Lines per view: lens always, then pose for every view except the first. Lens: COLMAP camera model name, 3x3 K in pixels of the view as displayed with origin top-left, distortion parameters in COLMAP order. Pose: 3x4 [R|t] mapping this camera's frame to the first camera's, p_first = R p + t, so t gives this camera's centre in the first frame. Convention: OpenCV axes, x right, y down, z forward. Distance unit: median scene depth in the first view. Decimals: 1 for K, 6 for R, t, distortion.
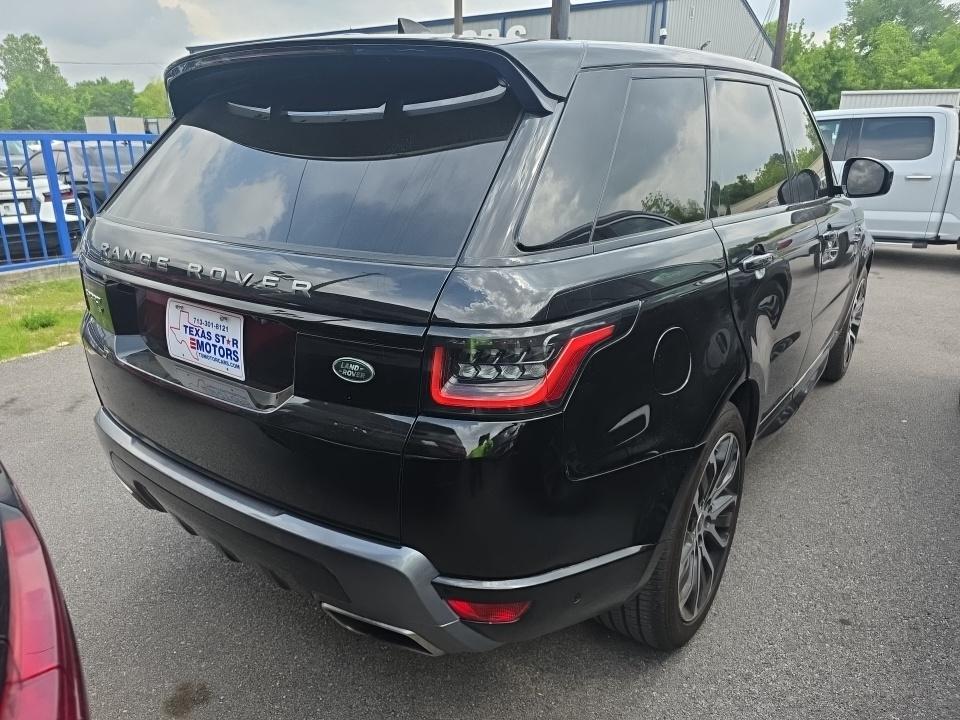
lens RADIAL K [[647.0, 0, 485.2], [0, 647.0, 361.5], [0, 0, 1]] dist [0.044182, -0.039564]
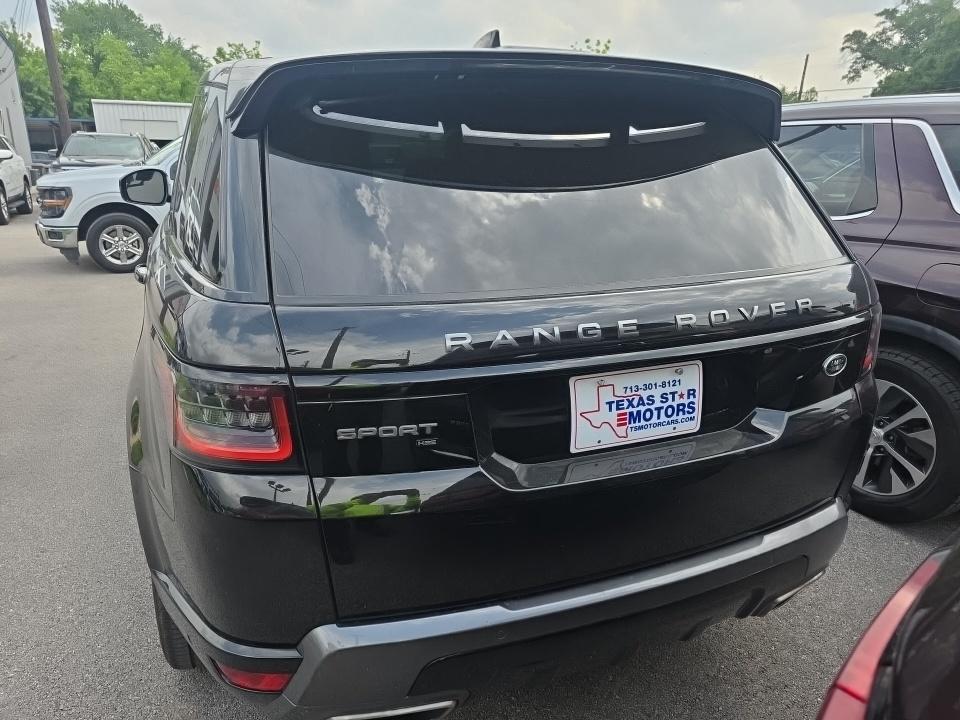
lens RADIAL K [[647.0, 0, 490.3], [0, 647.0, 361.5], [0, 0, 1]] dist [0.044182, -0.039564]
pose [[0.545726, -0.262056, 0.795933, -1.197249], [0.271640, 0.953874, 0.127810, -0.252105], [-0.792714, 0.146458, 0.591739, 0.659231]]
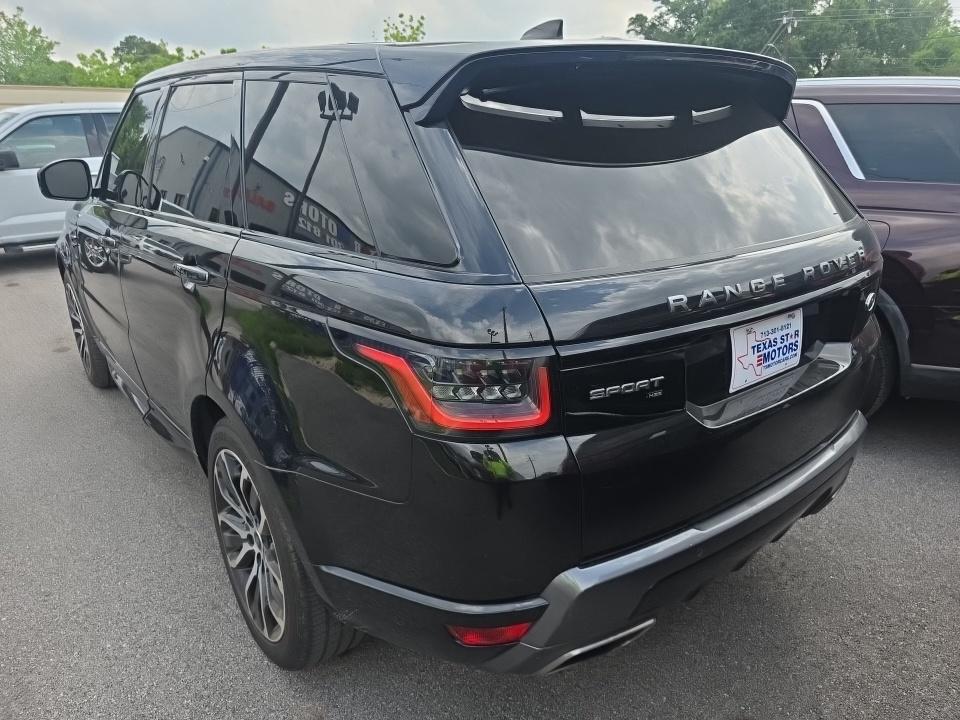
lens RADIAL K [[647.0, 0, 481.2], [0, 647.0, 364.0], [0, 0, 1]] dist [0.044182, -0.039564]
pose [[0.294331, -0.335108, 0.895026, -1.478165], [0.322284, 0.916457, 0.237148, -0.396076], [-0.899723, 0.218653, 0.377742, 1.036916]]
